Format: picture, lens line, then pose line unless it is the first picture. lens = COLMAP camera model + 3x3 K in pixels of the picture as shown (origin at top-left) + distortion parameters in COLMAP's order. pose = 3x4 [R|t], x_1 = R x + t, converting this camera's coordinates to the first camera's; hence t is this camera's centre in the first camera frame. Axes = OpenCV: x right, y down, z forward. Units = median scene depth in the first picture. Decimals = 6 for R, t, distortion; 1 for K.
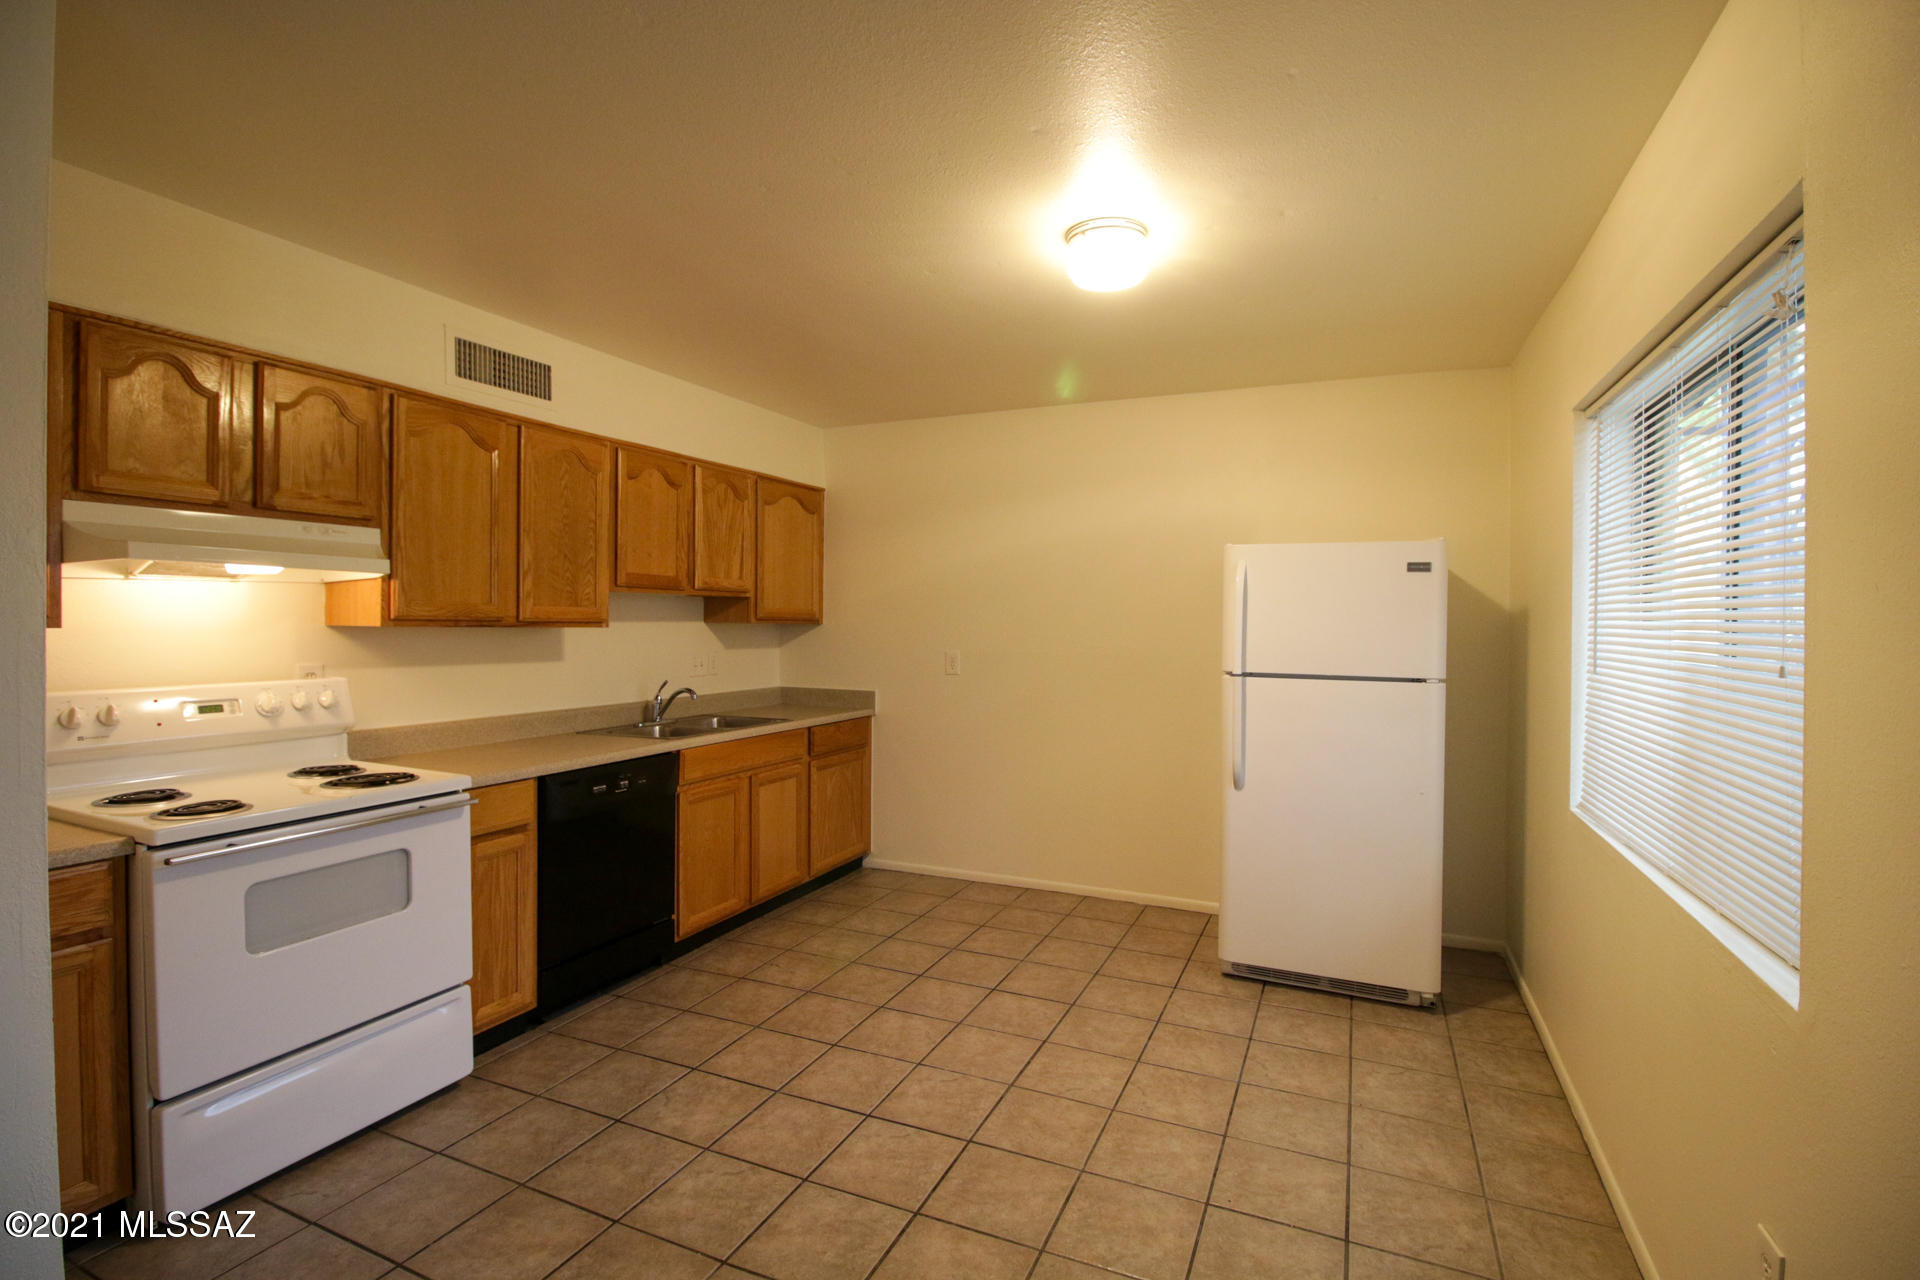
lens RADIAL K [[884.9, 0, 968.5], [0, 884.9, 631.6], [0, 0, 1]] dist [-0.011994, -0.008572]
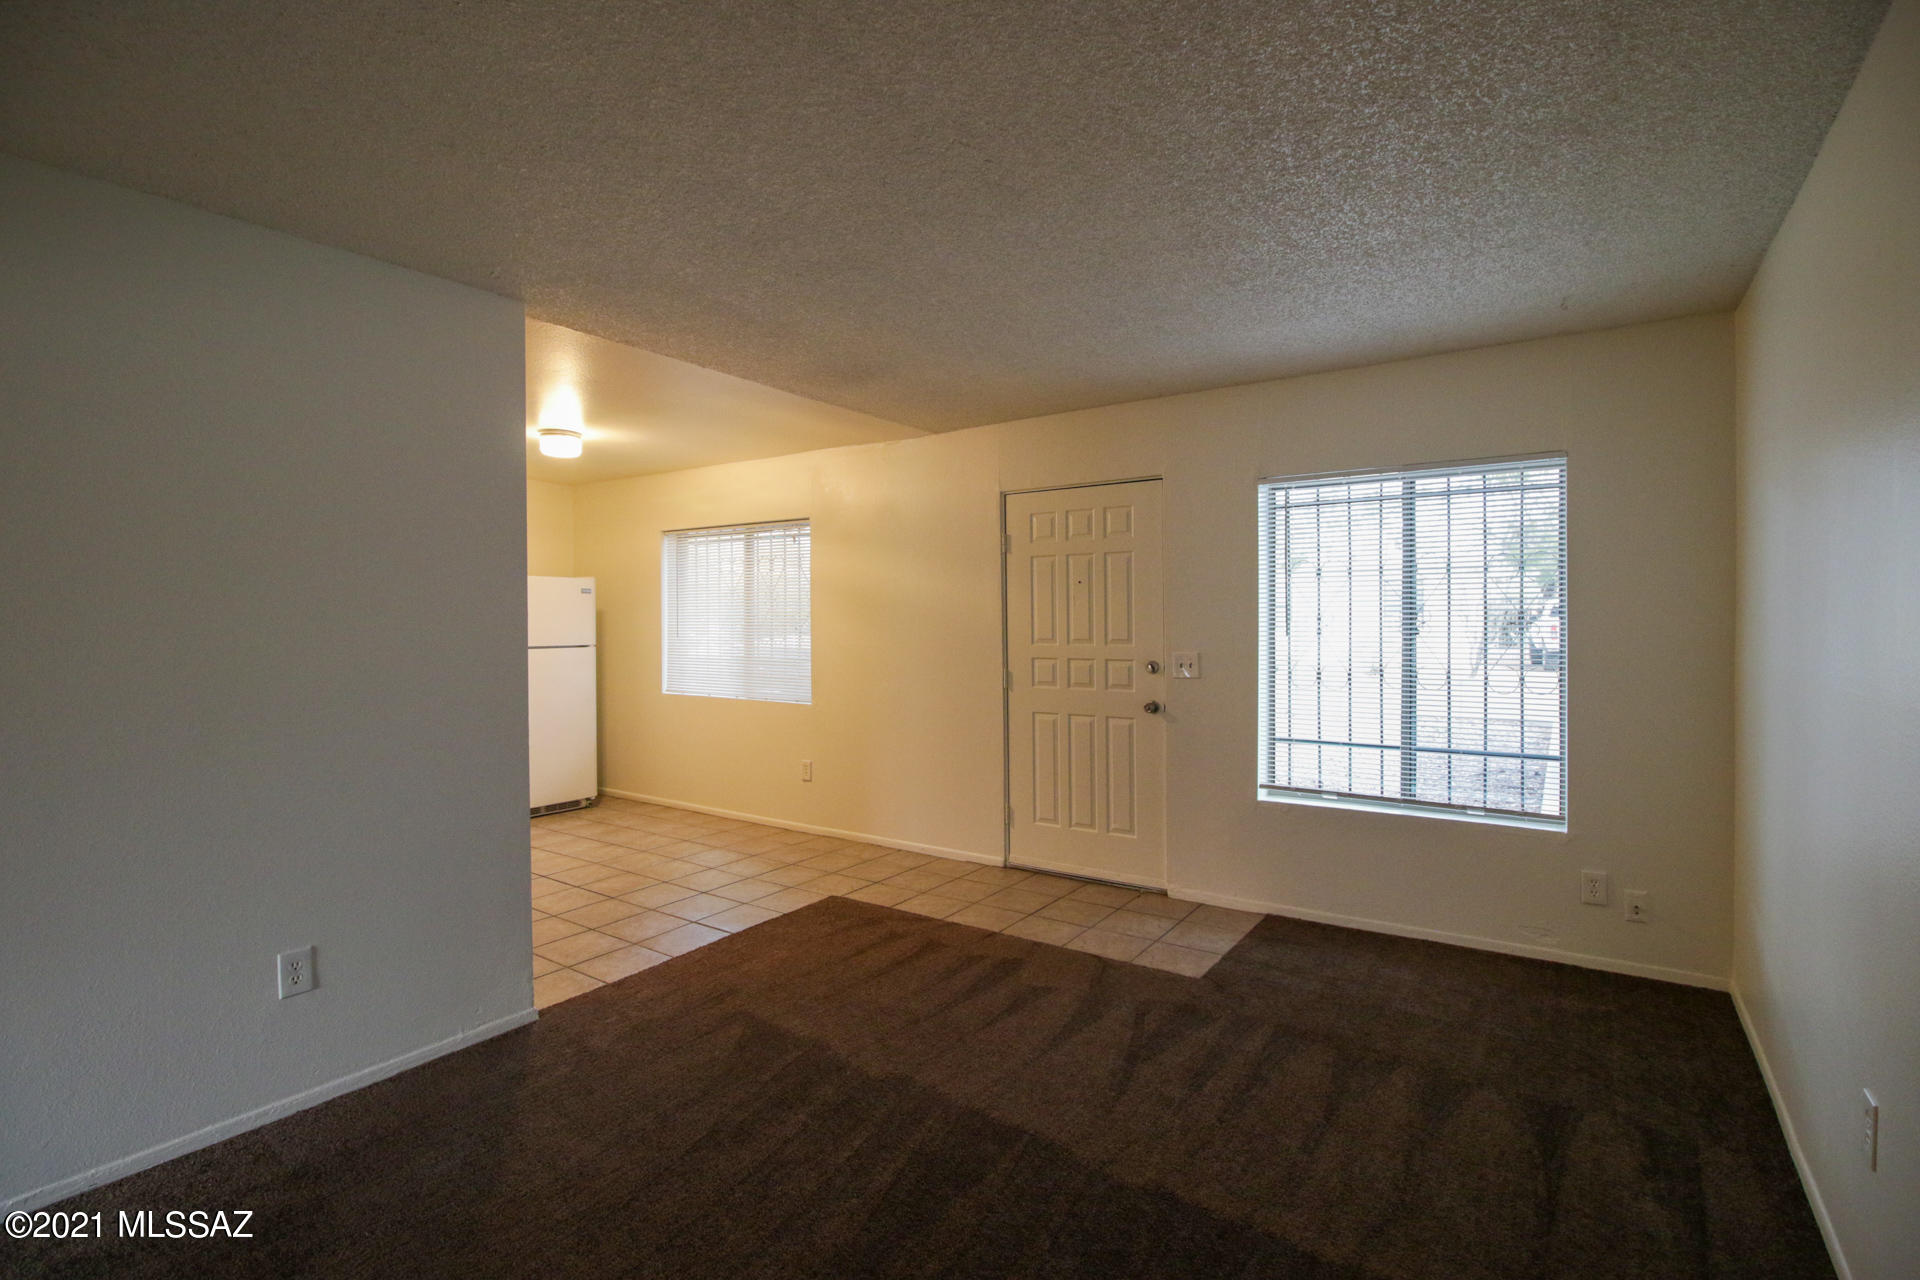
lens RADIAL K [[884.9, 0, 967.4], [0, 884.9, 629.8], [0, 0, 1]] dist [-0.011994, -0.008572]
pose [[0.185956, -0.026806, 0.982192, -1.332108], [0.022512, 0.999482, 0.023016, -0.009561], [-0.982300, 0.017831, 0.186463, -0.257066]]
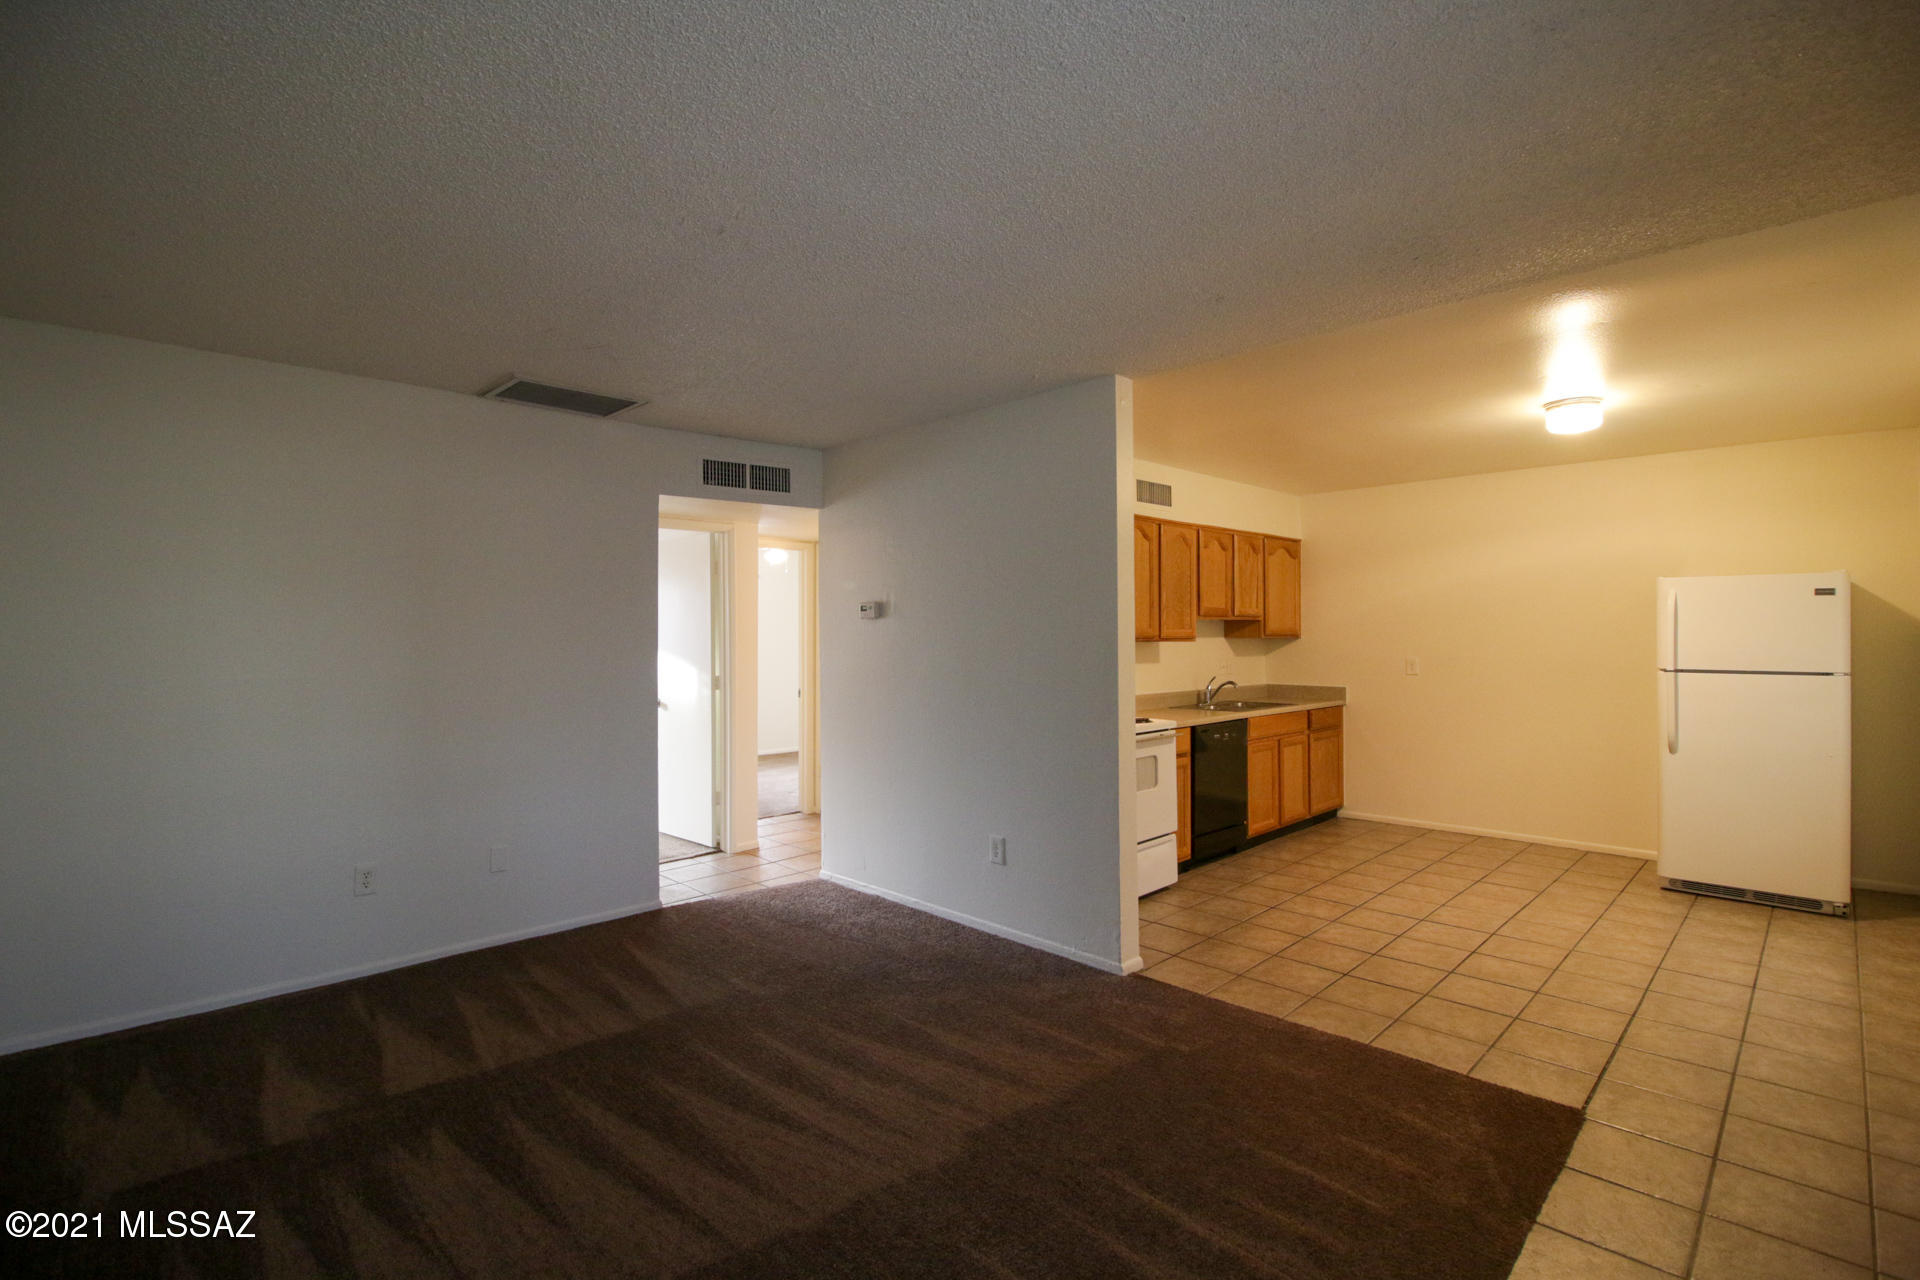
lens RADIAL K [[884.9, 0, 960.0], [0, 884.9, 632.0], [0, 0, 1]] dist [-0.011994, -0.008572]
pose [[0.929350, -0.013384, -0.368957, -0.244850], [0.007472, 0.999820, -0.017449, 0.003297], [0.369124, 0.013459, 0.929283, -0.751240]]
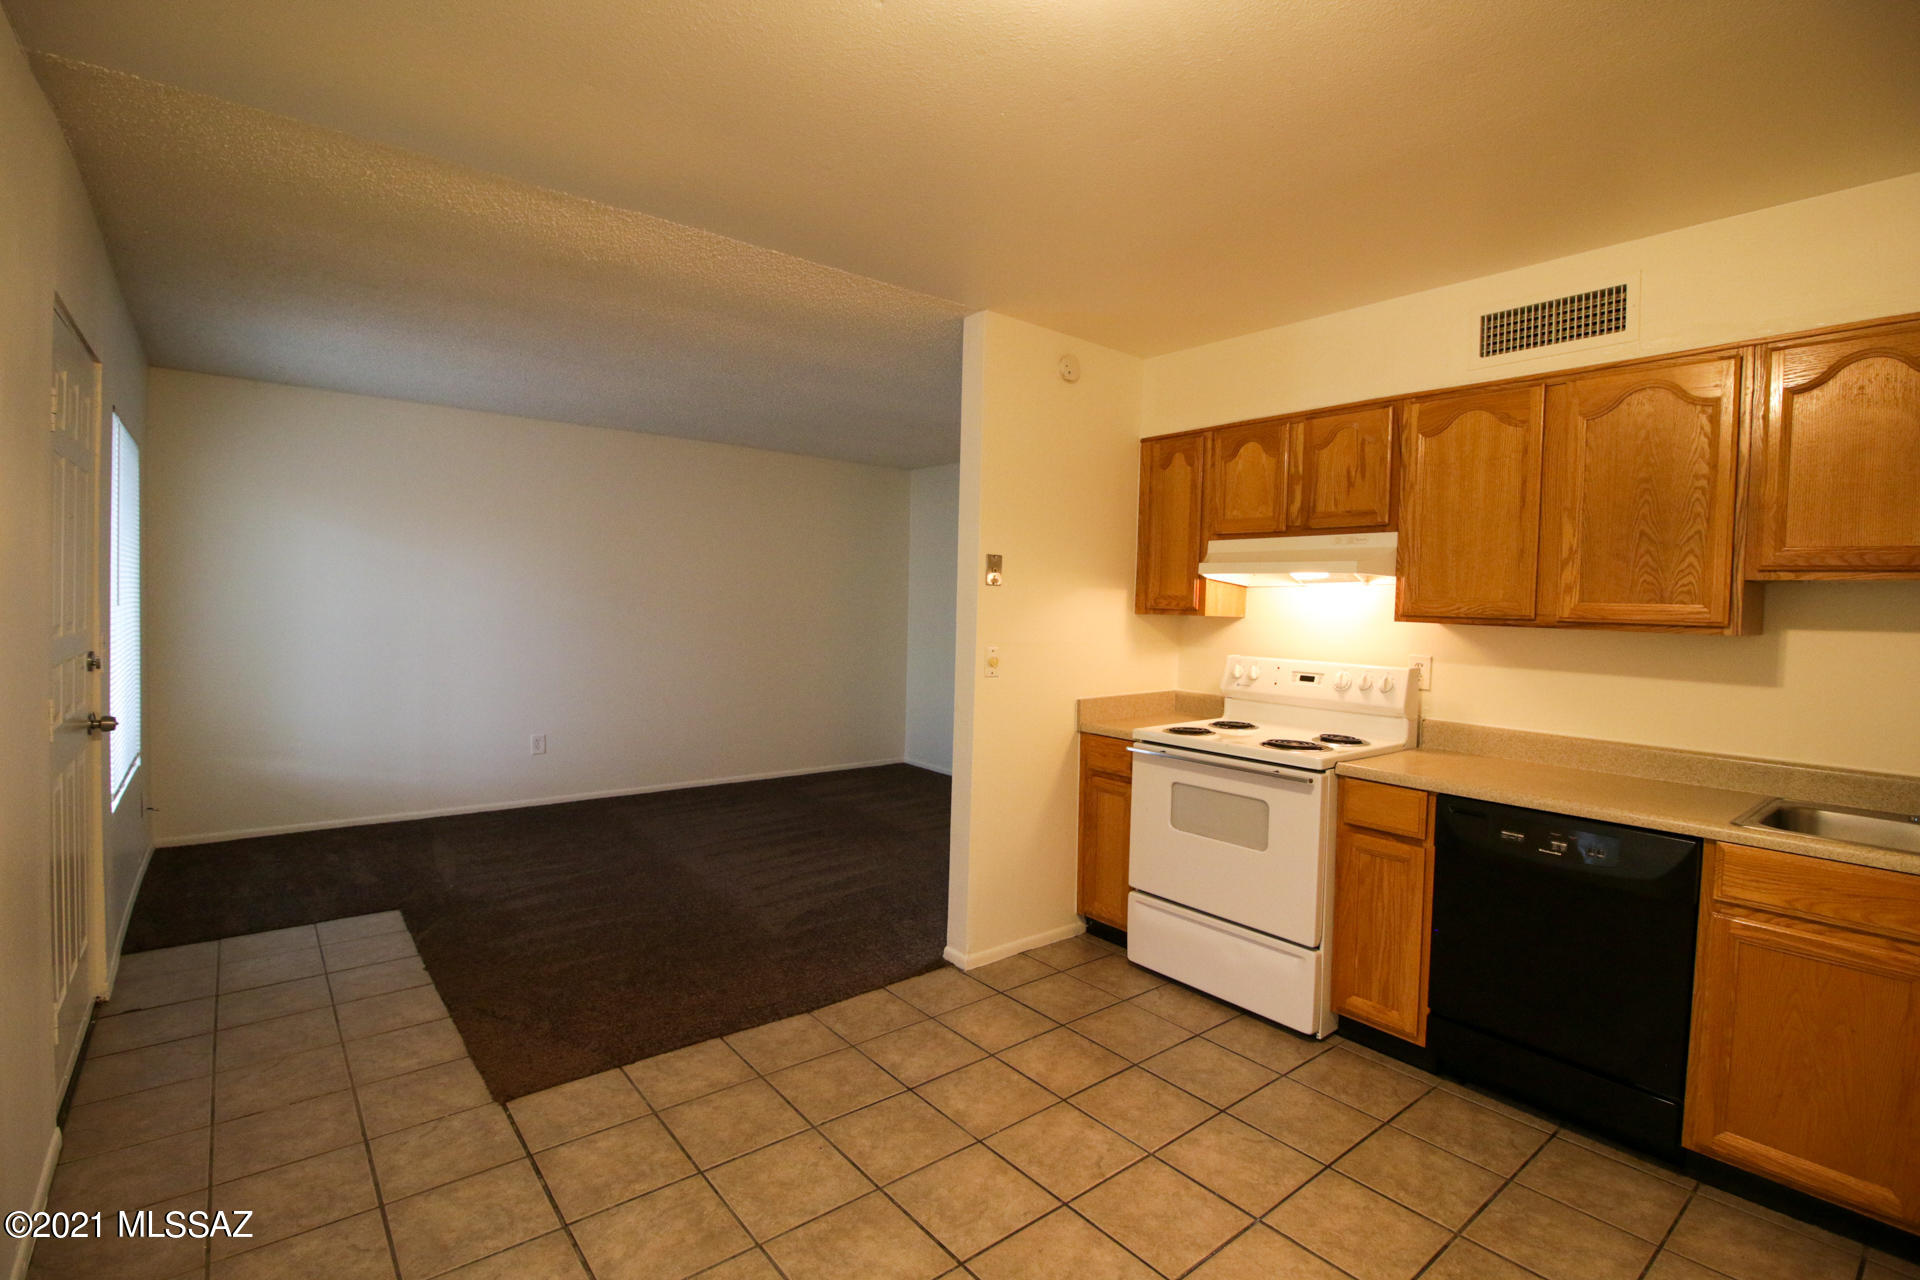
lens RADIAL K [[884.9, 0, 977.6], [0, 884.9, 635.8], [0, 0, 1]] dist [-0.011994, -0.008572]
pose [[-0.449413, 0.014461, -0.893207, 0.471703], [-0.041167, 0.998471, 0.036879, -0.006510], [0.892375, 0.053344, -0.448131, 0.901763]]
